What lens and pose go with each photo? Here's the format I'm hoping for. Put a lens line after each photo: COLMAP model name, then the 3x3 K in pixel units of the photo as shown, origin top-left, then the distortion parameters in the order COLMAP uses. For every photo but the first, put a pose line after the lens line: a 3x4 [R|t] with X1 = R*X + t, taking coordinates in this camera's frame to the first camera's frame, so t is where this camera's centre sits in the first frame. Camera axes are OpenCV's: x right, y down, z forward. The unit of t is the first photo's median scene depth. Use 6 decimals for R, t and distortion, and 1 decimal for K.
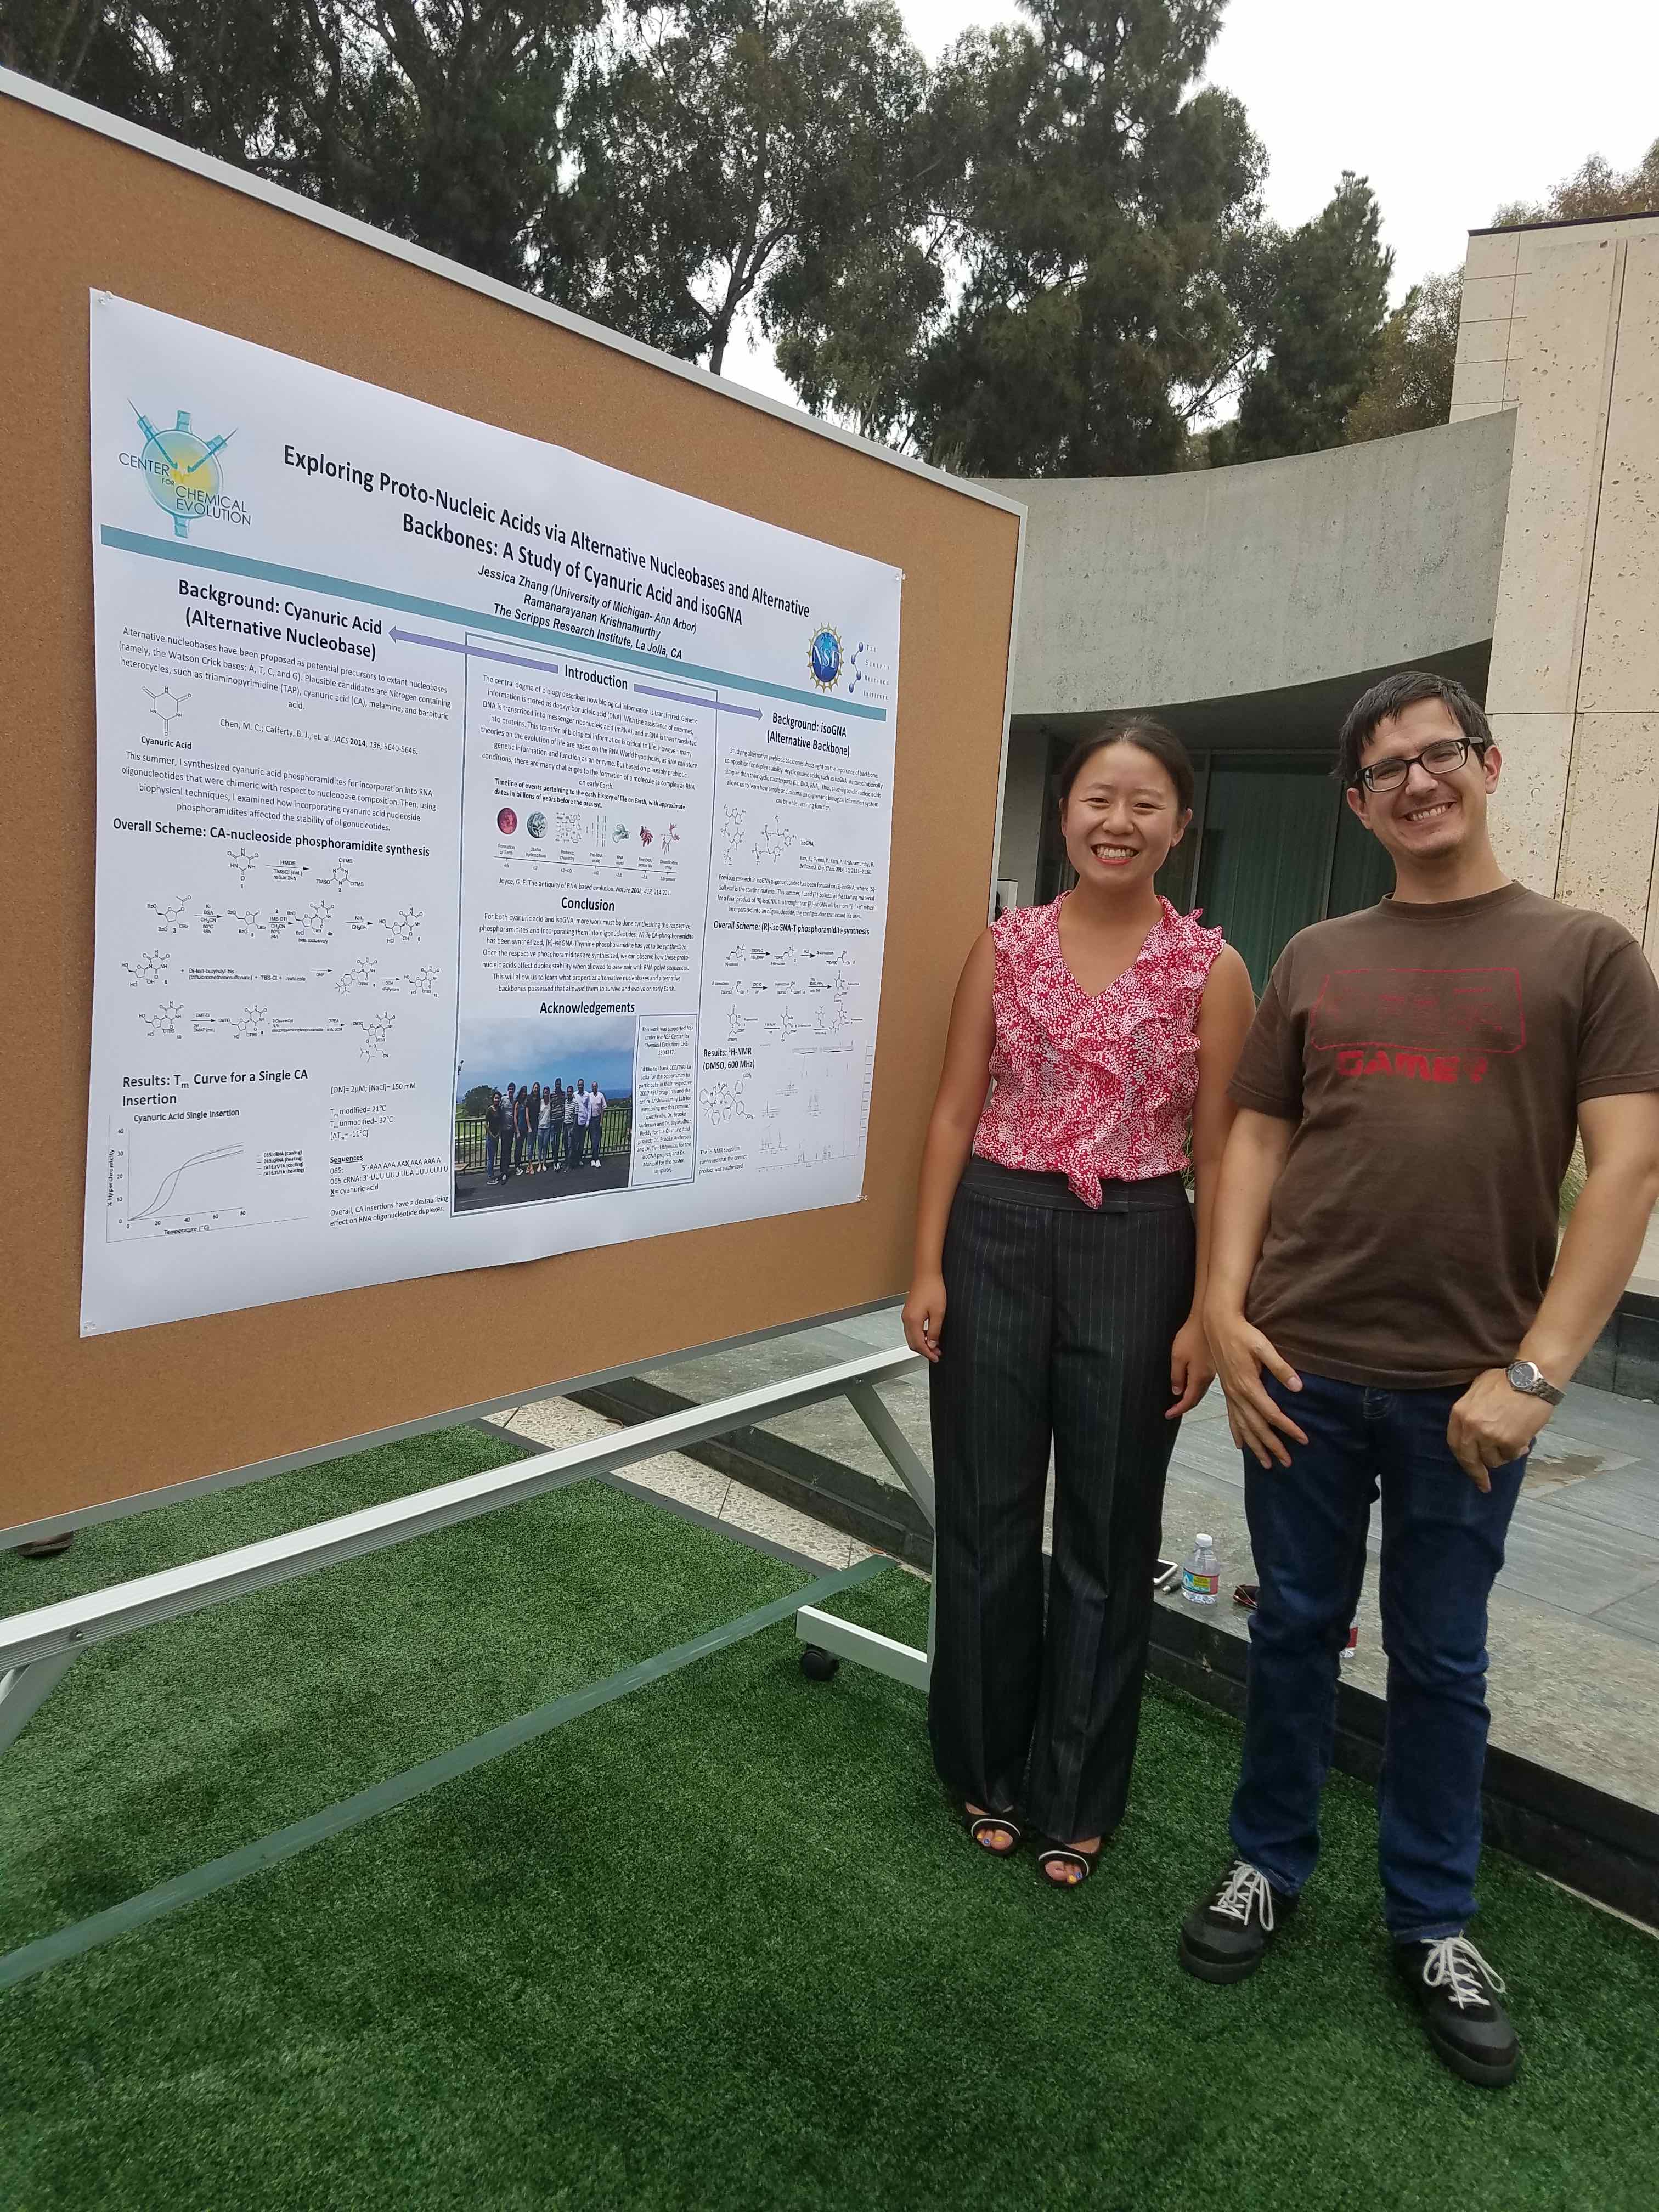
lens RADIAL K [[1690.2, 0, 829.5], [0, 1690.2, 1106.0], [0, 0, 1]] dist [0.056311, -0.170450]
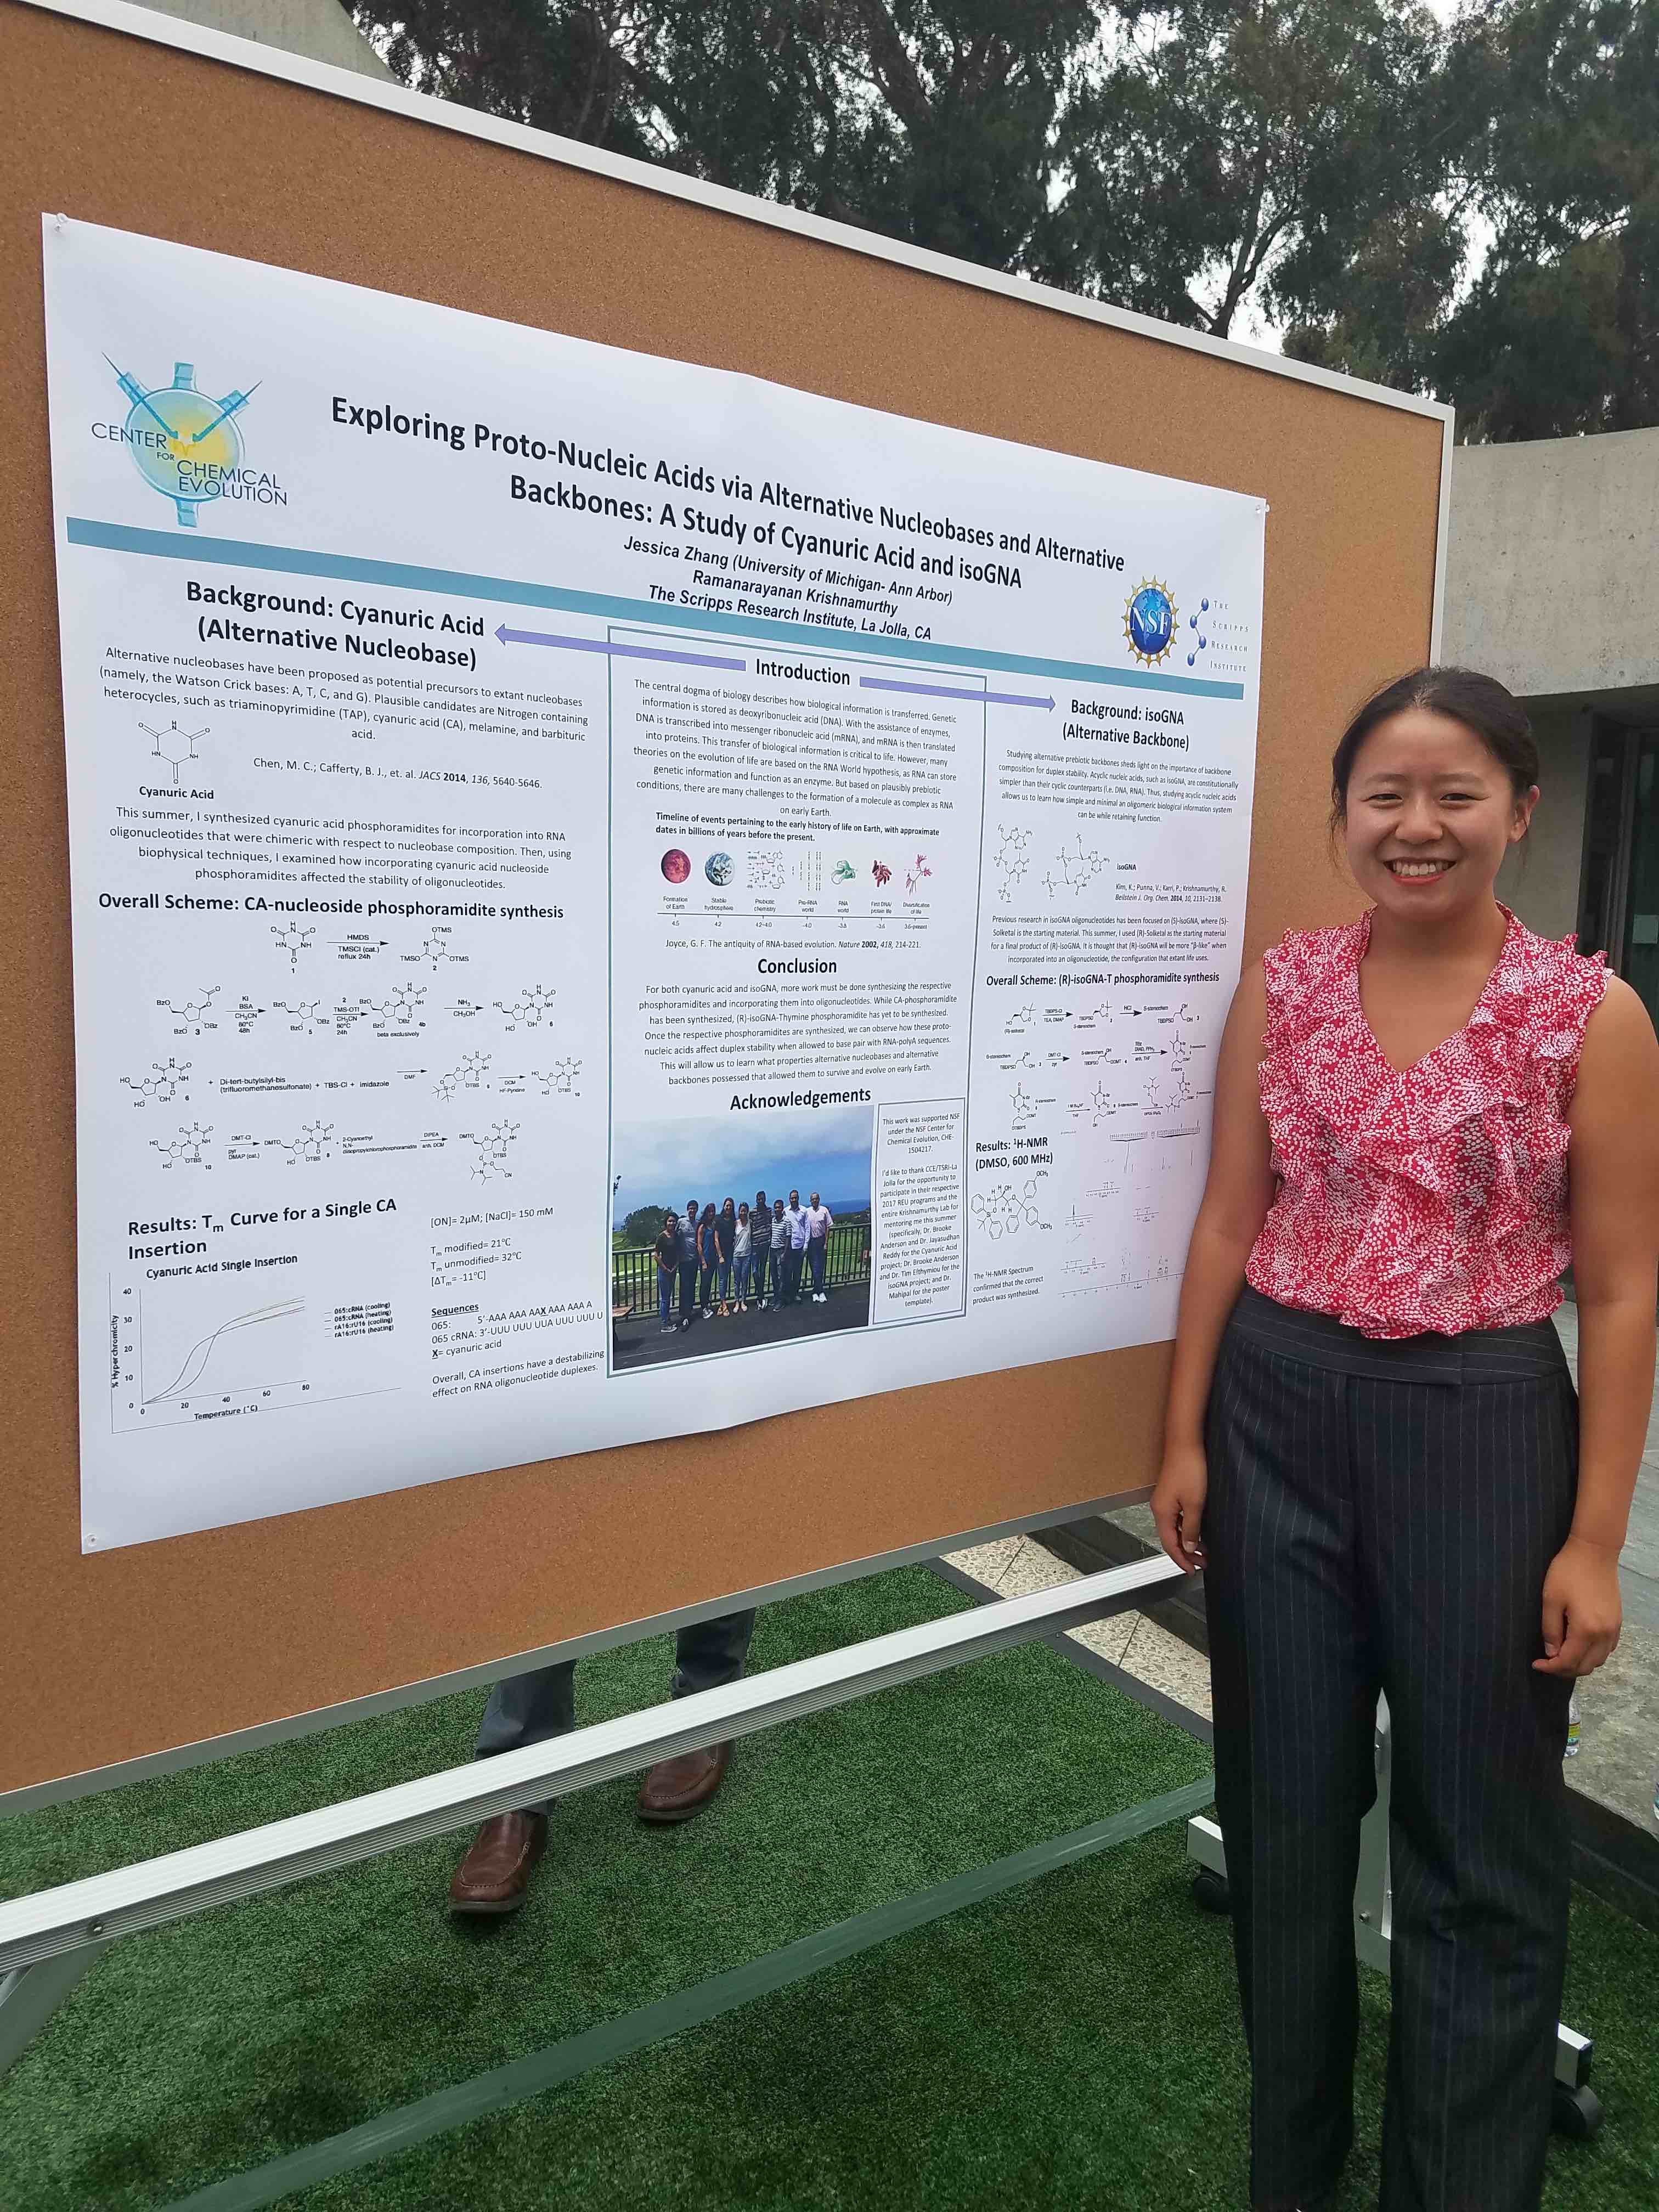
lens RADIAL K [[1693.5, 0, 799.9], [0, 1693.5, 1100.8], [0, 0, 1]] dist [0.144421, -0.279274]
pose [[0.952727, -0.015333, -0.303439, 0.096845], [0.009711, 0.999752, -0.020030, -0.043465], [0.303671, 0.016137, 0.952640, 0.271057]]
